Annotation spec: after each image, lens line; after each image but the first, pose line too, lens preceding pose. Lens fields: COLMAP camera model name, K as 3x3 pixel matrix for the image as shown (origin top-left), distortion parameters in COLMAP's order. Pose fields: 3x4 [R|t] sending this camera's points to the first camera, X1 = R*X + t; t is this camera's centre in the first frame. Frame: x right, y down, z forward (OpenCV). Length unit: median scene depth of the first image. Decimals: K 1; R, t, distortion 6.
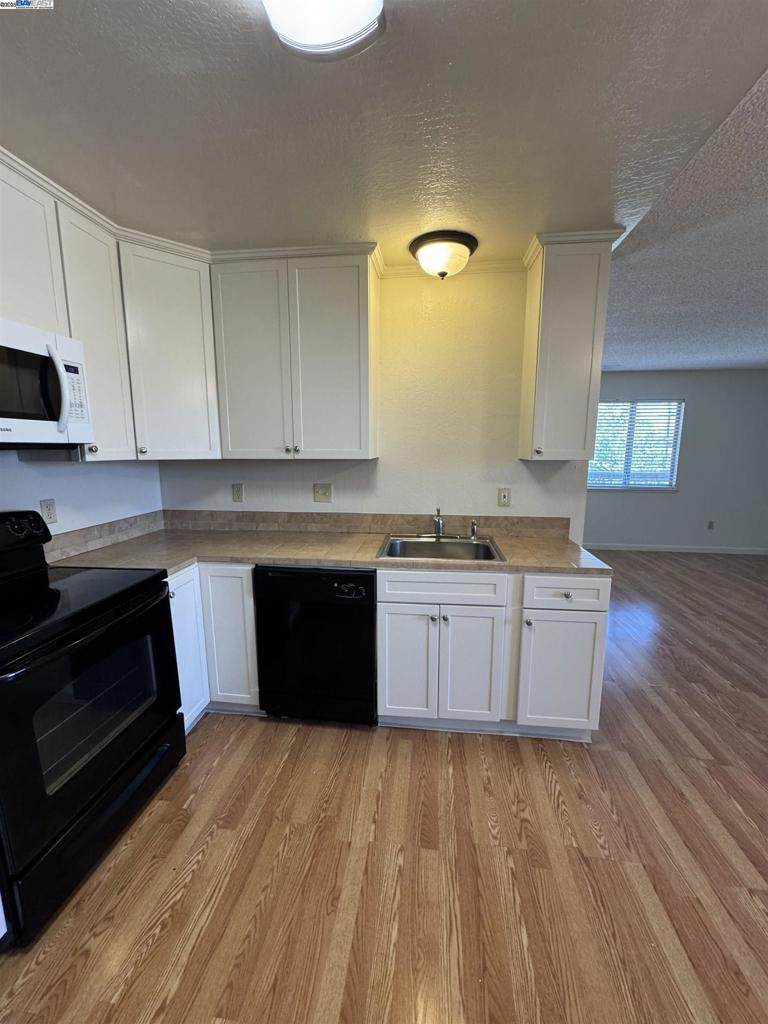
lens RADIAL K [[409.6, 0, 383.5], [0, 409.6, 513.4], [0, 0, 1]] dist [-0.004352, -0.000498]
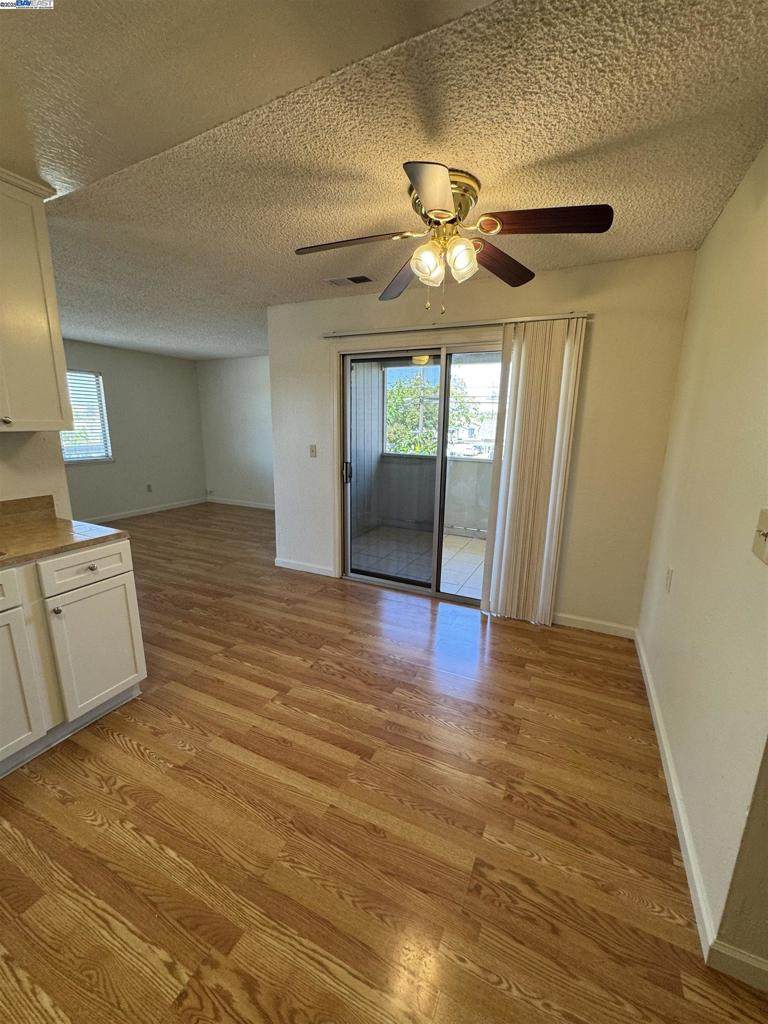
lens RADIAL K [[409.6, 0, 385.6], [0, 409.6, 514.1], [0, 0, 1]] dist [-0.004352, -0.000498]
pose [[0.313129, -0.203167, 0.927725, -0.214964], [0.141327, 0.975942, 0.166026, 0.007968], [-0.939136, 0.079125, 0.334309, -0.010999]]
